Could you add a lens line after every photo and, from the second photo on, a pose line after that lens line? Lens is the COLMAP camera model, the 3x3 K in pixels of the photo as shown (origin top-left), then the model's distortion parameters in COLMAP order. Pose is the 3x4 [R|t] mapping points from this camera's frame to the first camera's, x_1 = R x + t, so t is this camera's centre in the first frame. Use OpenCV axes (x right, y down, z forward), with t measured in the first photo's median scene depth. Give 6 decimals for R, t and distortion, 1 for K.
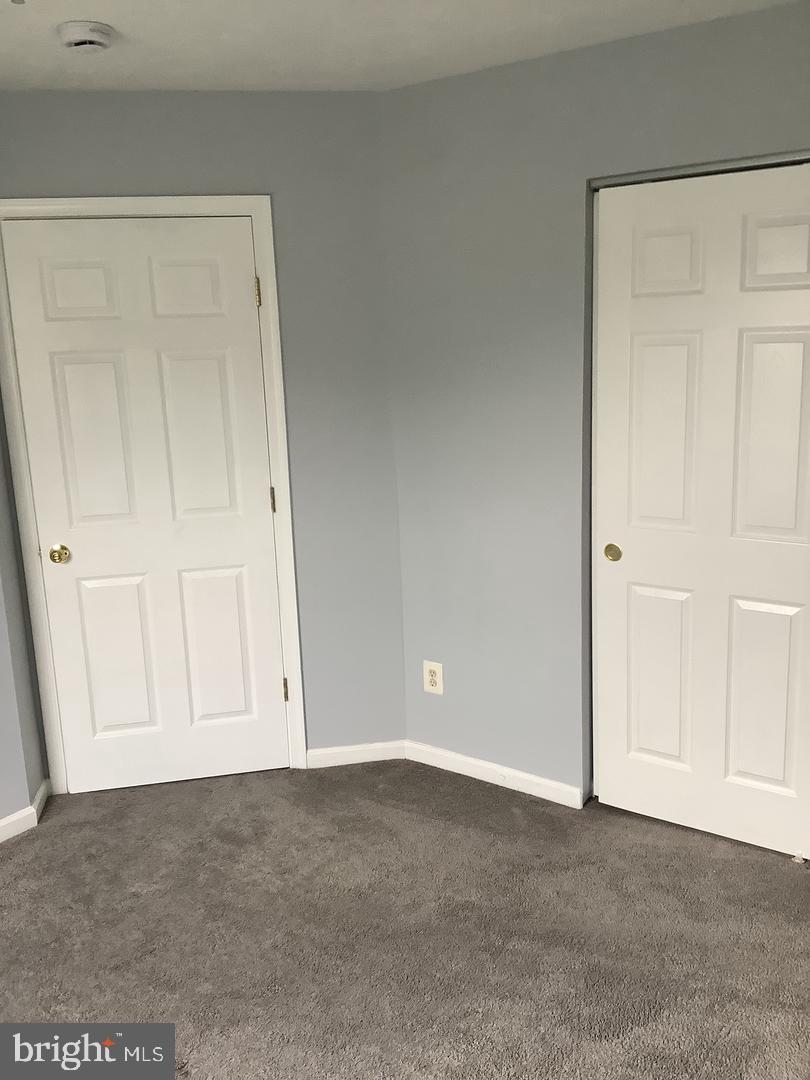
lens RADIAL K [[968.6, 0, 384.2], [0, 968.6, 537.8], [0, 0, 1]] dist [0.082397, -0.053845]
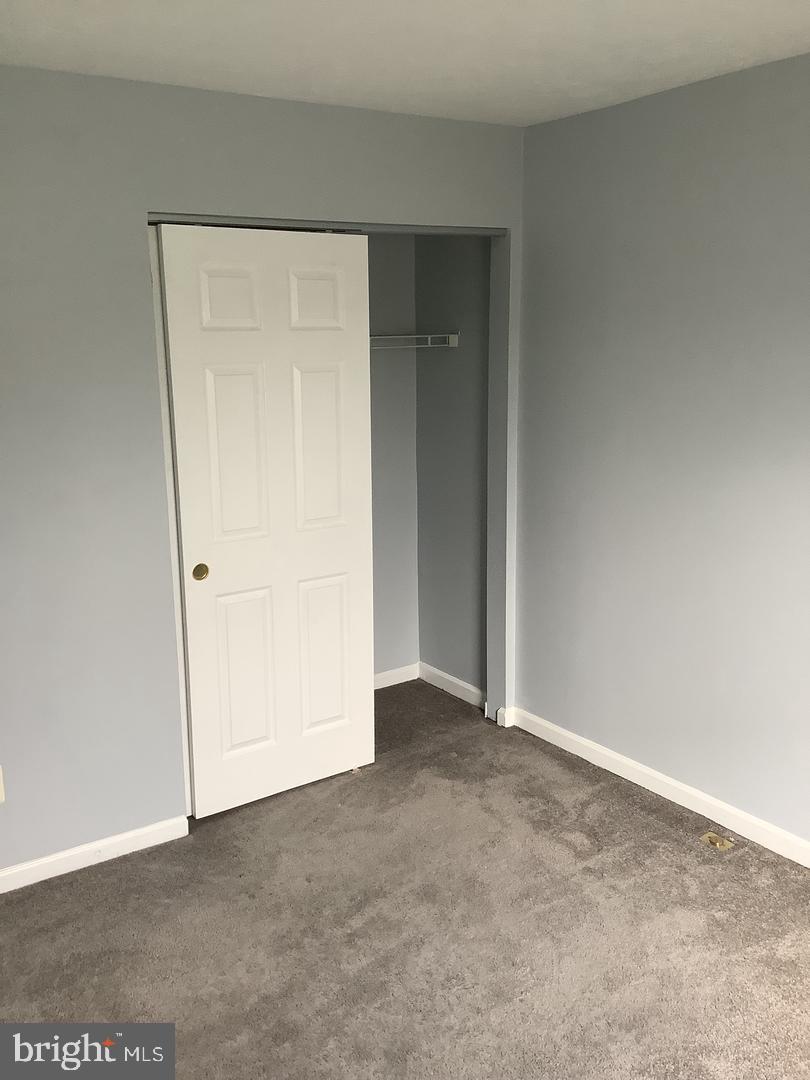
lens RADIAL K [[968.6, 0, 383.7], [0, 968.6, 539.0], [0, 0, 1]] dist [0.082397, -0.053845]
pose [[0.321779, -0.157837, 0.933566, -0.708402], [0.205864, 0.974081, 0.093730, -0.080506], [-0.924164, 0.162028, 0.345931, 0.475116]]
